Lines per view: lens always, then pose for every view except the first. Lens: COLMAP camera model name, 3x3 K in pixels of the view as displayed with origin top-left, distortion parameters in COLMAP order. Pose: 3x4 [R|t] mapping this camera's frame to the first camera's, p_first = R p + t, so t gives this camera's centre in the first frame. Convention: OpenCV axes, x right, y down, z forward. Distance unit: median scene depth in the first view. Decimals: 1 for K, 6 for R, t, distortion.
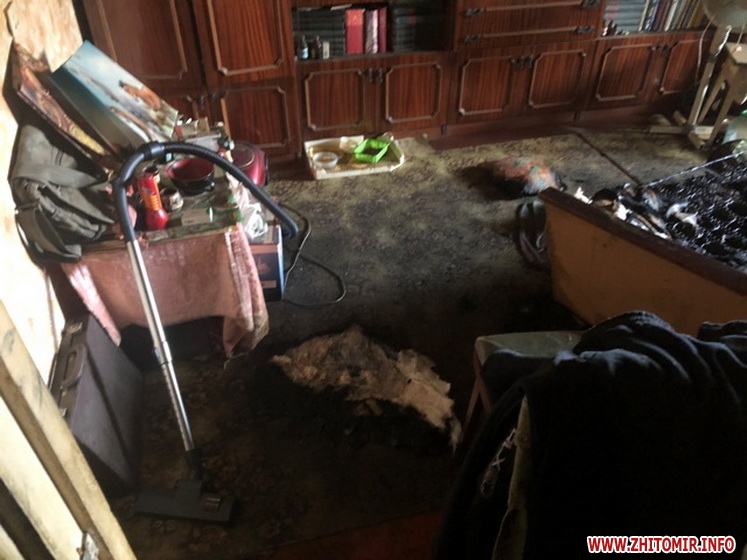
lens RADIAL K [[609.1, 0, 388.1], [0, 609.1, 280.2], [0, 0, 1]] dist [0.033106, -0.000923]
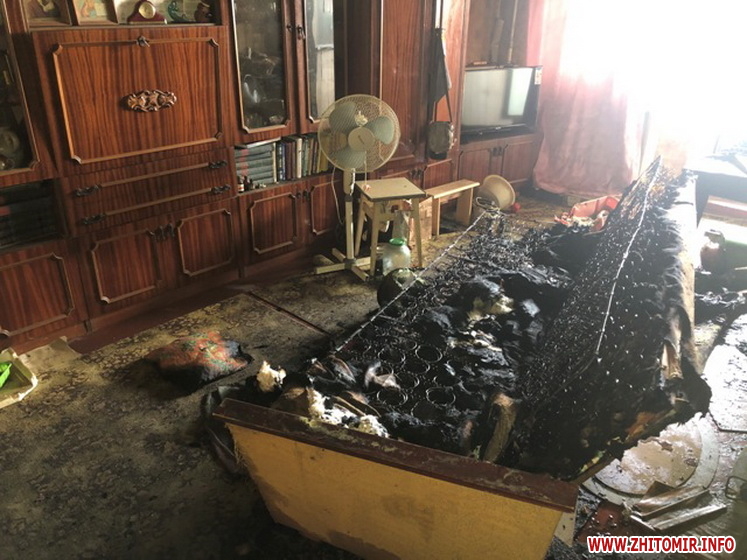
lens RADIAL K [[609.1, 0, 388.1], [0, 609.1, 280.2], [0, 0, 1]] dist [0.033106, -0.000923]
pose [[0.849568, -0.226532, 0.476359, 0.058698], [0.321782, 0.938156, -0.127748, -0.073174], [-0.417960, 0.261814, 0.869921, 0.110636]]
